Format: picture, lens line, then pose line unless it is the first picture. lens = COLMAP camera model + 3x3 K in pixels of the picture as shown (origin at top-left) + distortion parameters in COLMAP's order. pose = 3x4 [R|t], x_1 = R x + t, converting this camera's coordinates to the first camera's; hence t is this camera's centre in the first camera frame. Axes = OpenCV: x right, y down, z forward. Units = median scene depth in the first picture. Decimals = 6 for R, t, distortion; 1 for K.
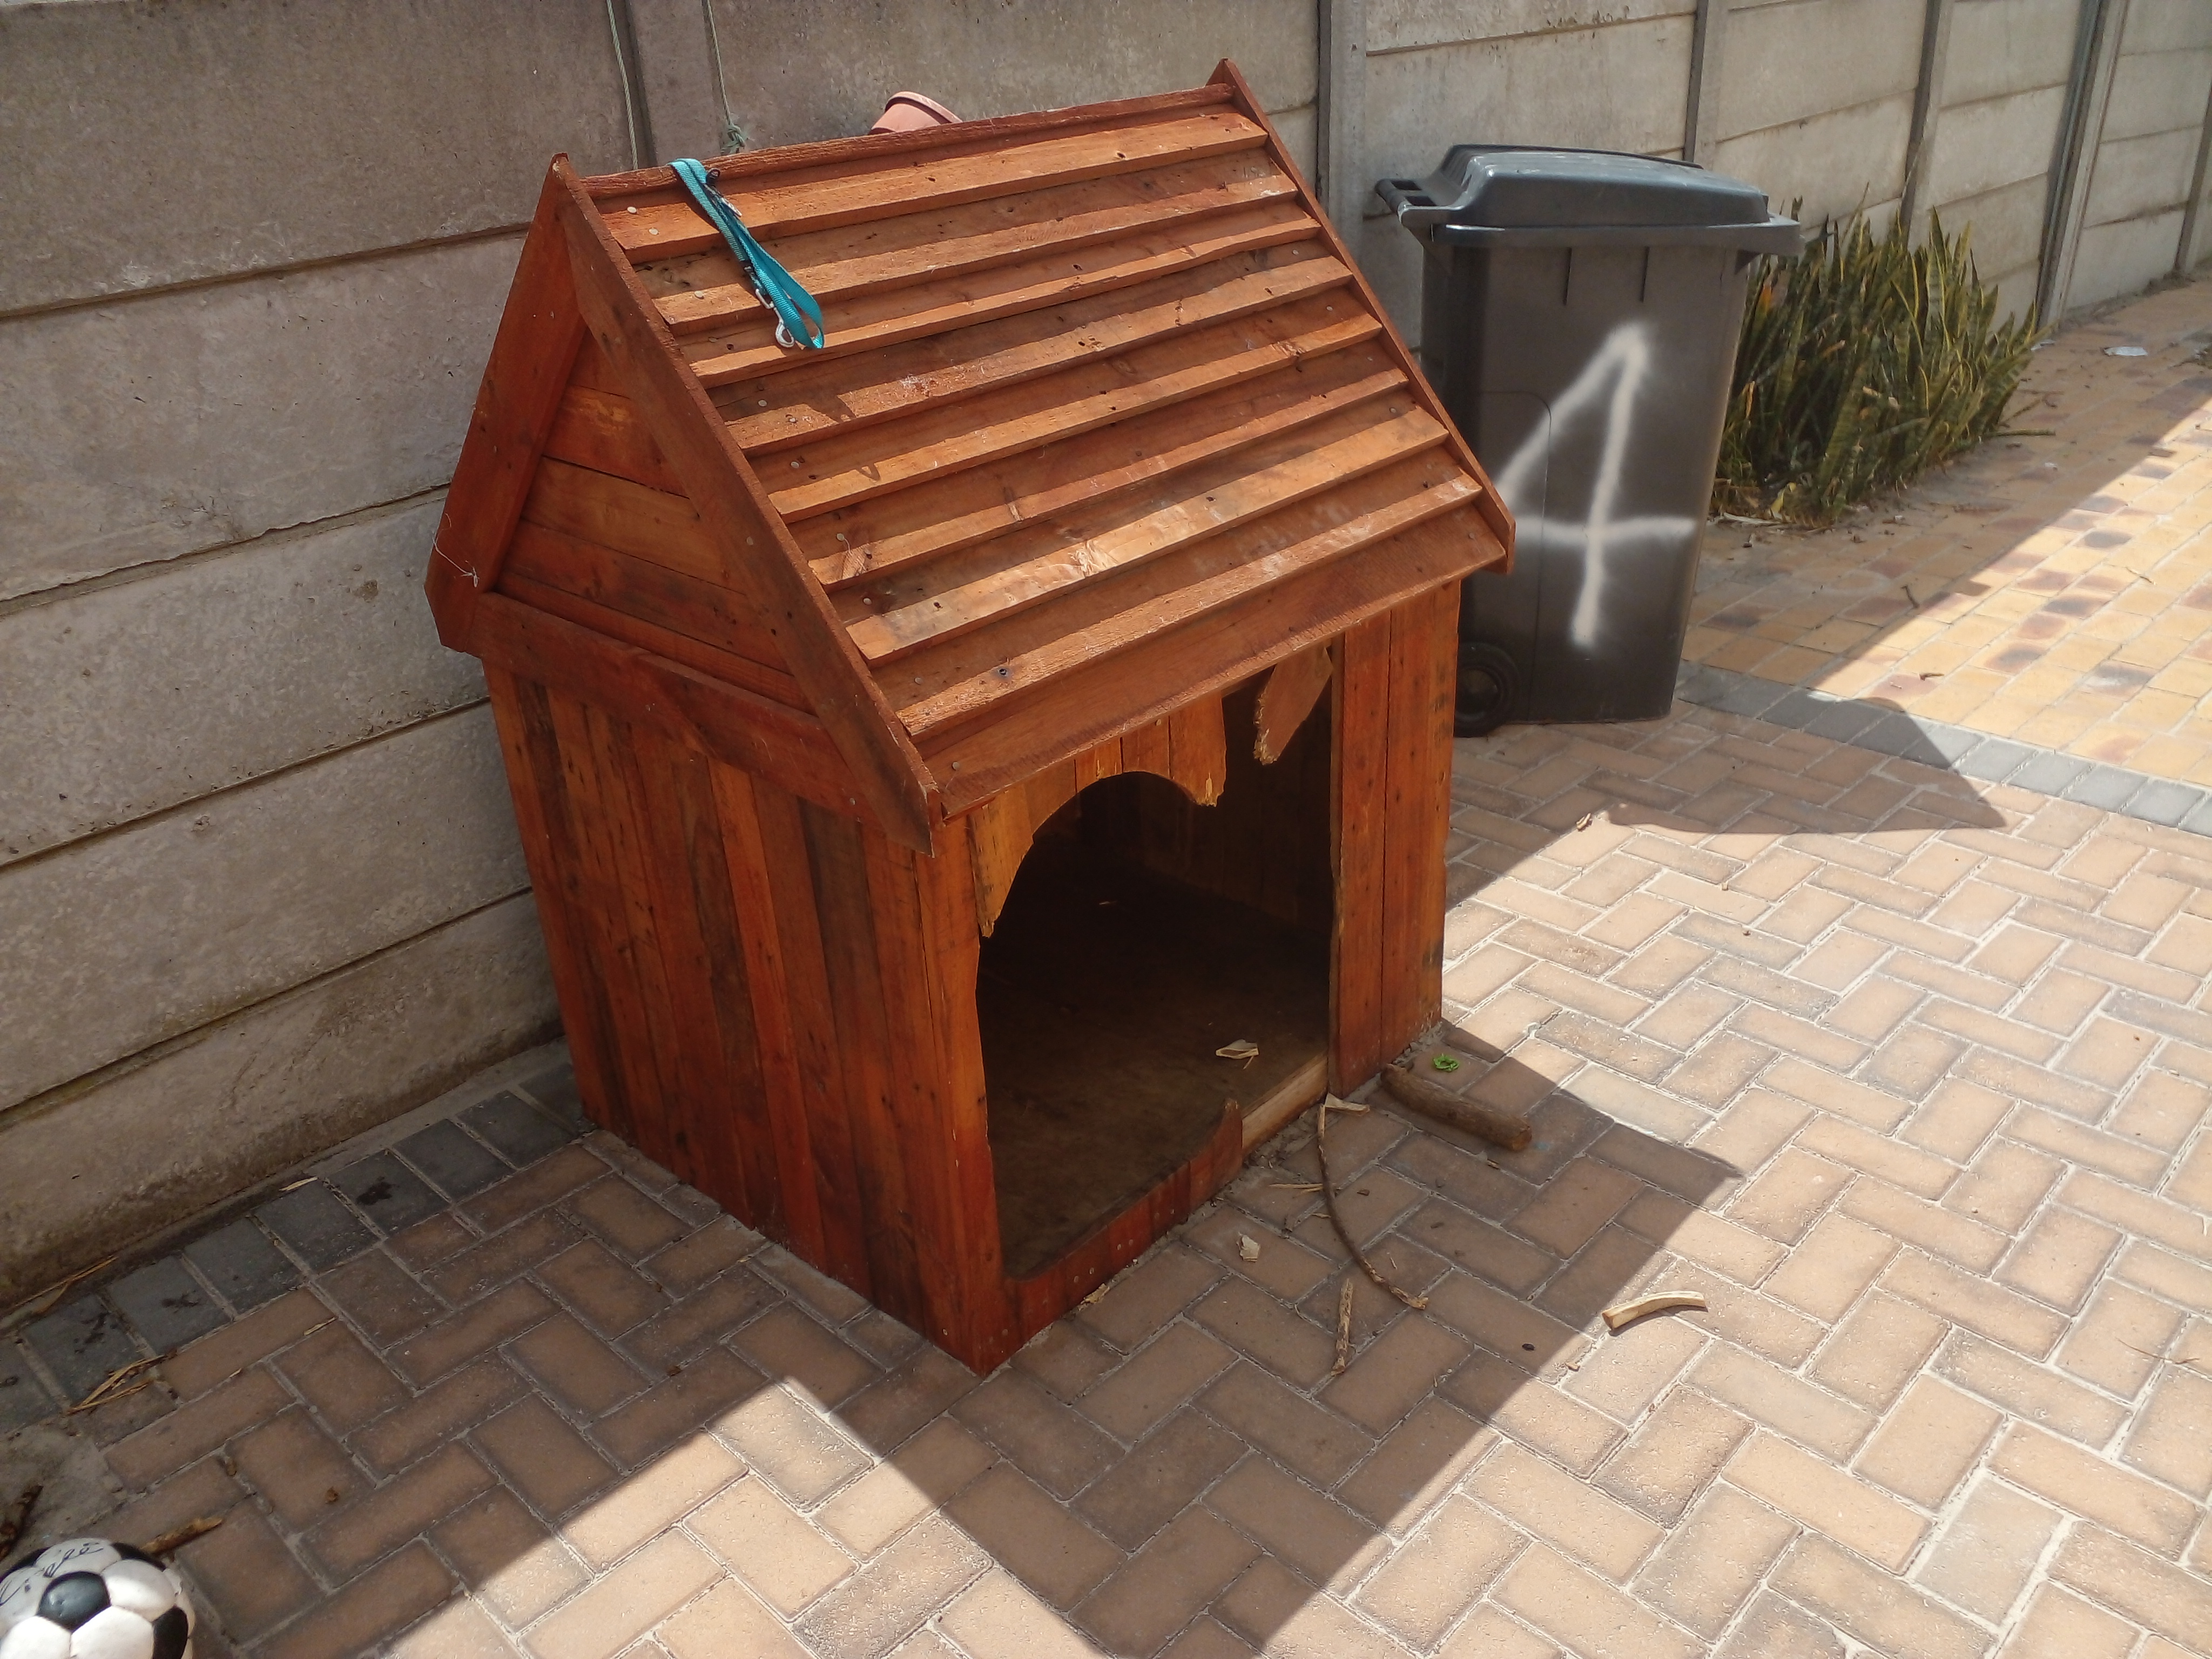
lens RADIAL K [[1795.5, 0, 1106.0], [0, 1795.5, 829.5], [0, 0, 1]] dist [-0.006672, -0.005564]
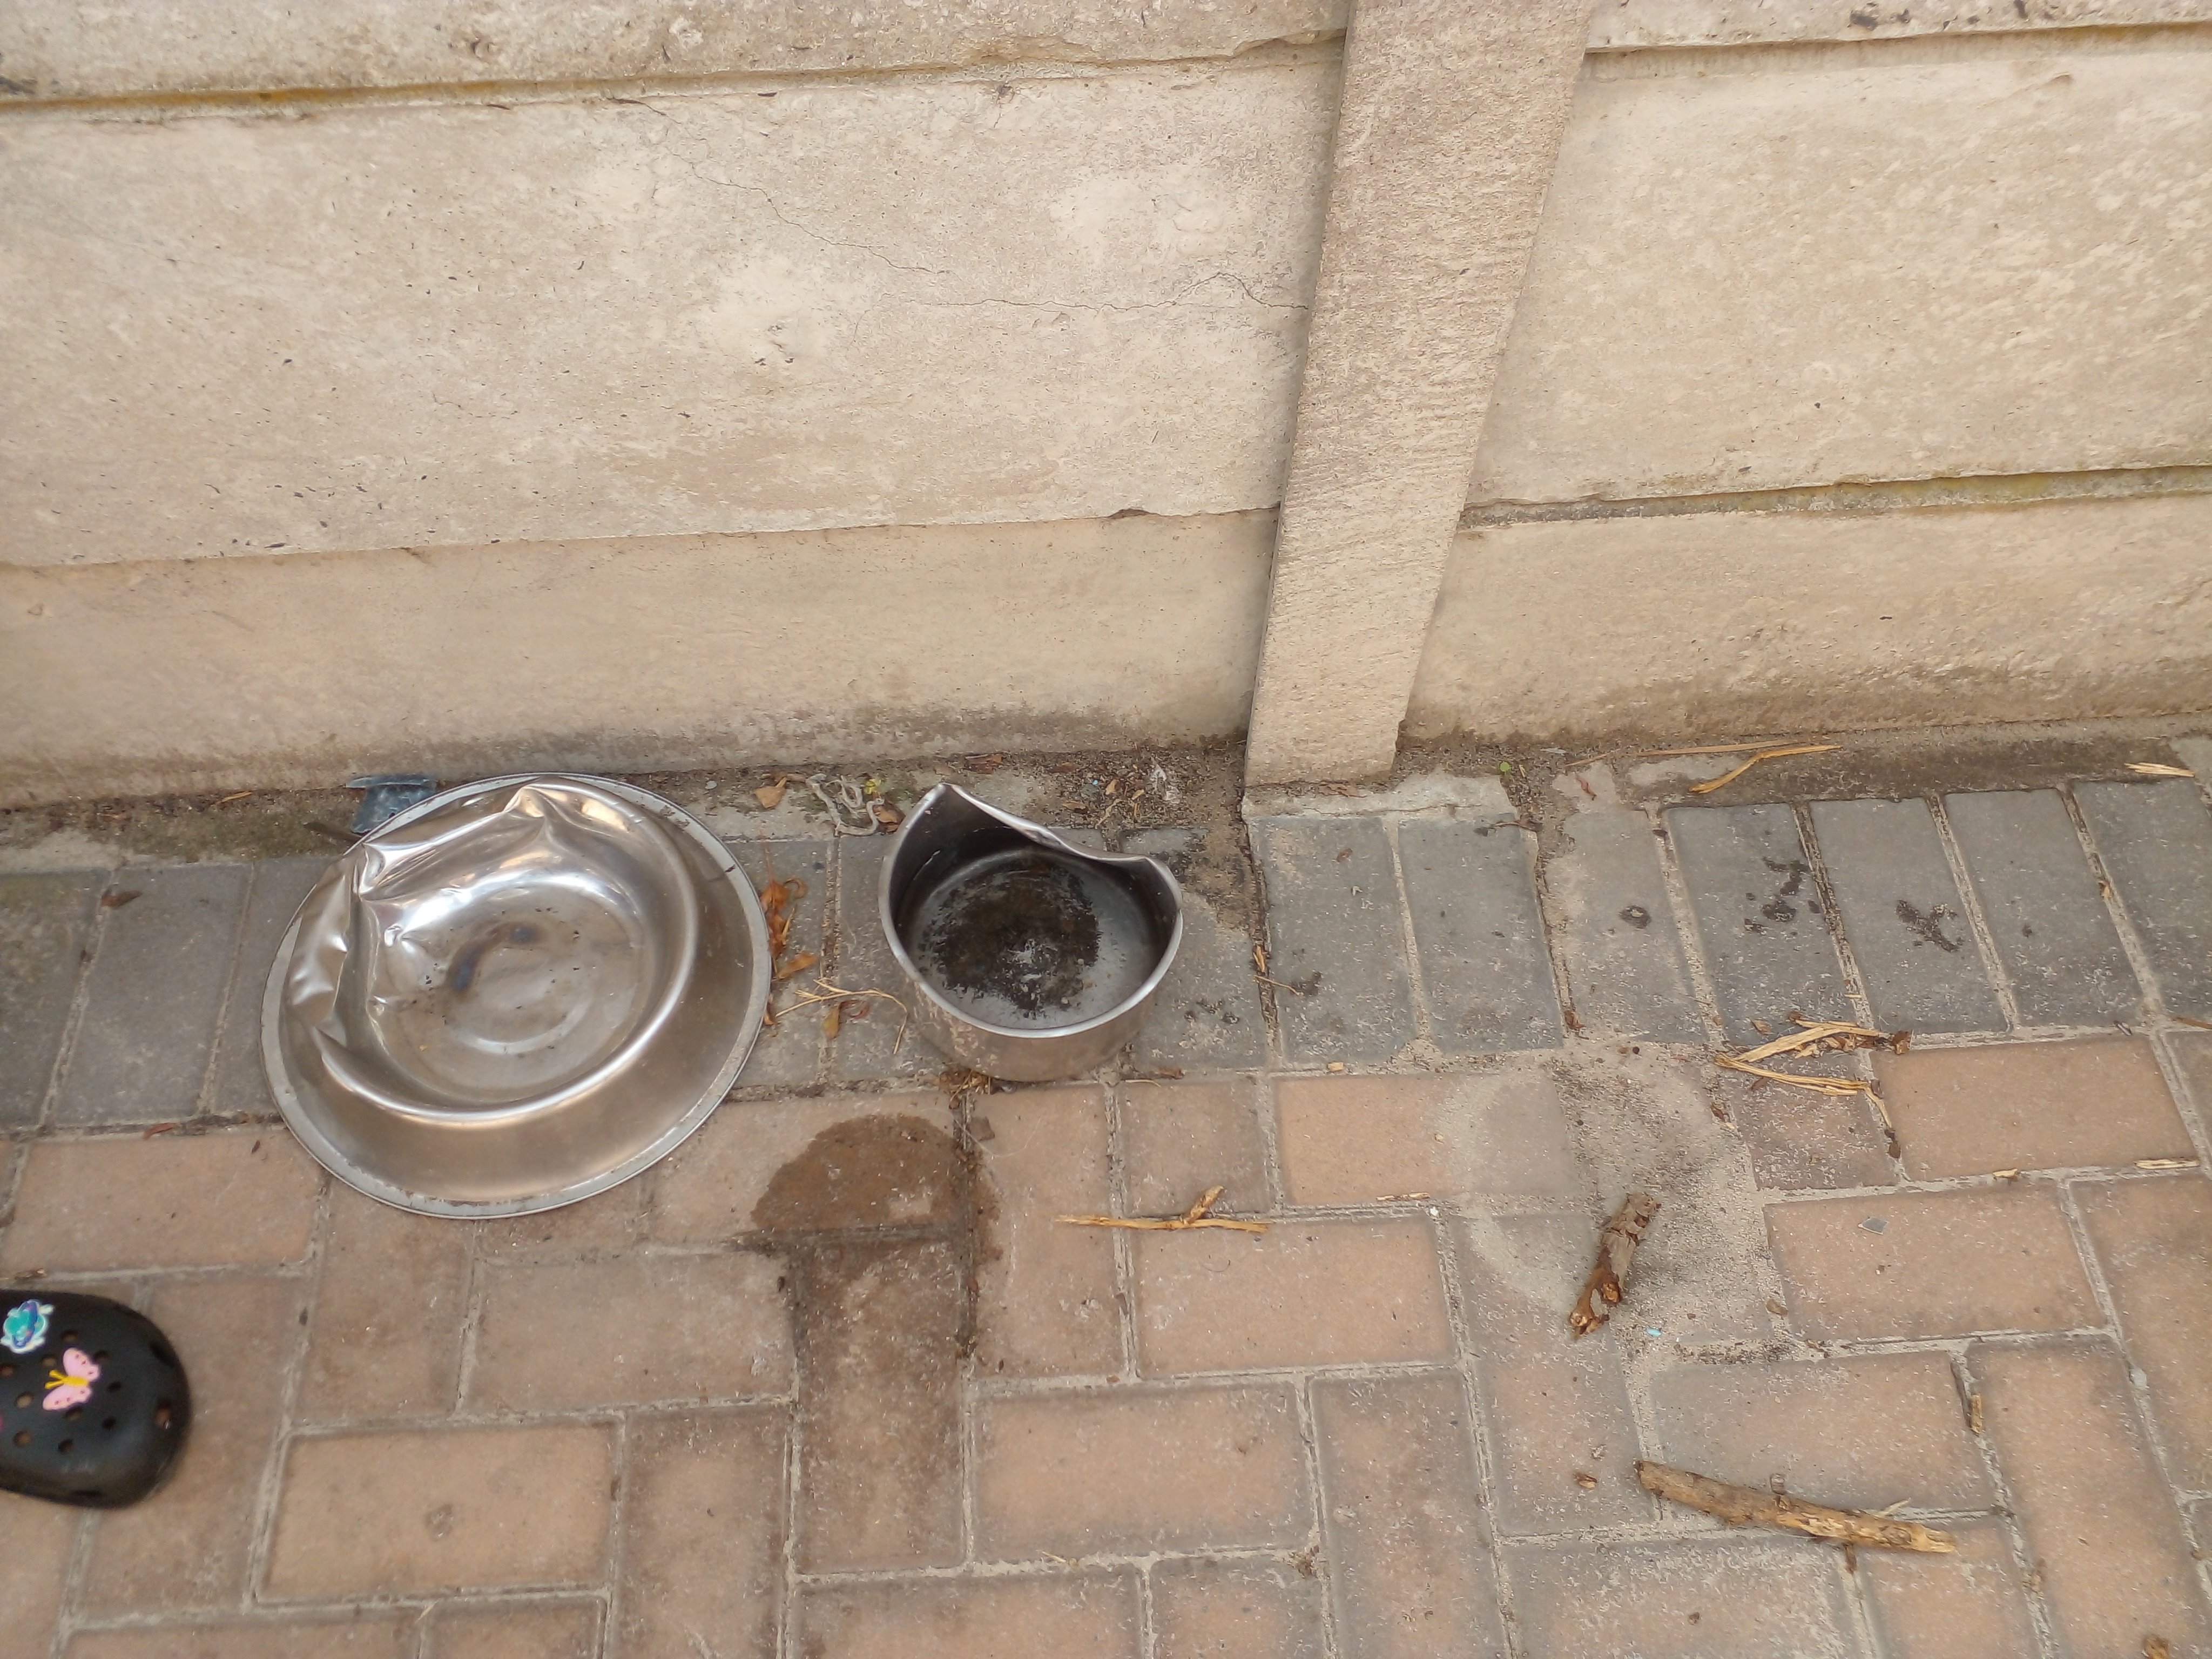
lens RADIAL K [[1795.5, 0, 1106.0], [0, 1795.5, 829.5], [0, 0, 1]] dist [-0.006672, -0.005564]
pose [[0.734267, 0.600267, -0.317066, -0.553012], [-0.353178, 0.736650, 0.576726, 0.018659], [0.579756, -0.311490, 0.752899, 0.464756]]
